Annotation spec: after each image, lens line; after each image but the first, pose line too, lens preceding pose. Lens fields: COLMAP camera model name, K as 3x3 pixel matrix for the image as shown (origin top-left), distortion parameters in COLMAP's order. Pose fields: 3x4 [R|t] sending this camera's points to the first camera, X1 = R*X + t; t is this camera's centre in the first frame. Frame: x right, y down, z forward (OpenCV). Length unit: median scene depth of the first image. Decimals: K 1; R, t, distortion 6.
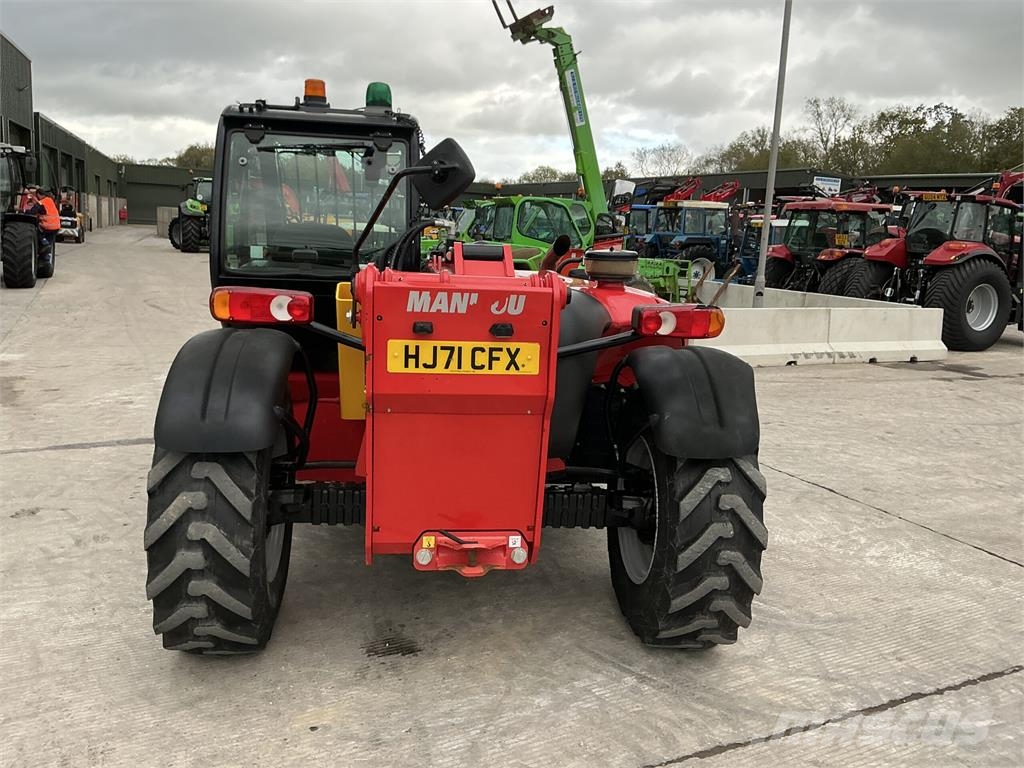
lens RADIAL K [[849.4, 0, 514.8], [0, 849.4, 385.7], [0, 0, 1]] dist [0.121512, -0.240118]
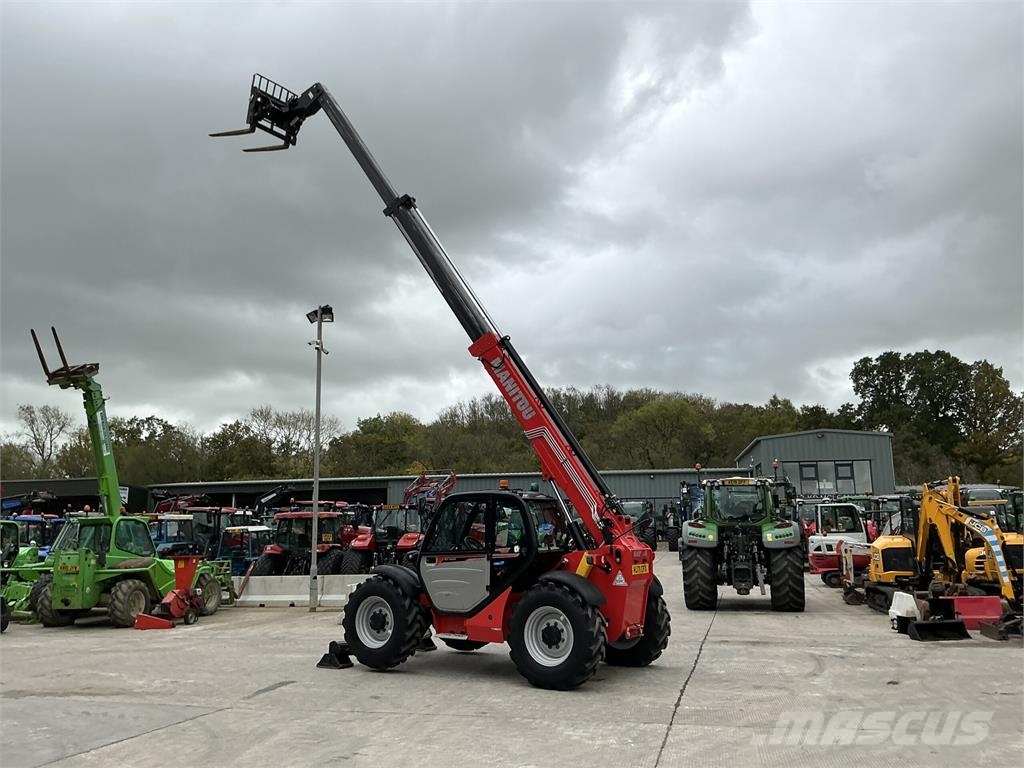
lens RADIAL K [[849.4, 0, 515.8], [0, 849.4, 380.2], [0, 0, 1]] dist [0.121512, -0.240118]
pose [[0.630524, 0.083268, 0.771690, -1.667598], [0.186544, 0.948829, -0.254802, 0.020493], [-0.753419, 0.304613, 0.582727, -0.500322]]
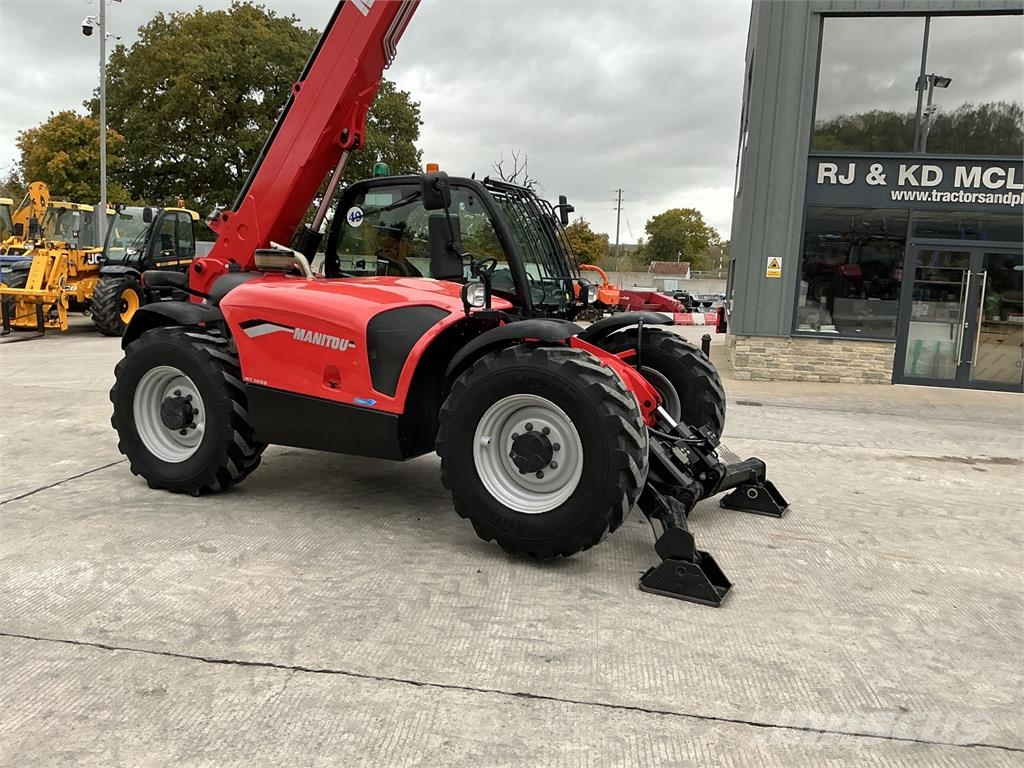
lens RADIAL K [[849.4, 0, 512.1], [0, 849.4, 389.6], [0, 0, 1]] dist [0.121512, -0.240118]
pose [[-0.545500, 0.047347, -0.836772, 0.784582], [-0.225205, 0.953404, 0.200759, -0.224435], [0.807287, 0.297959, -0.509419, 1.509741]]
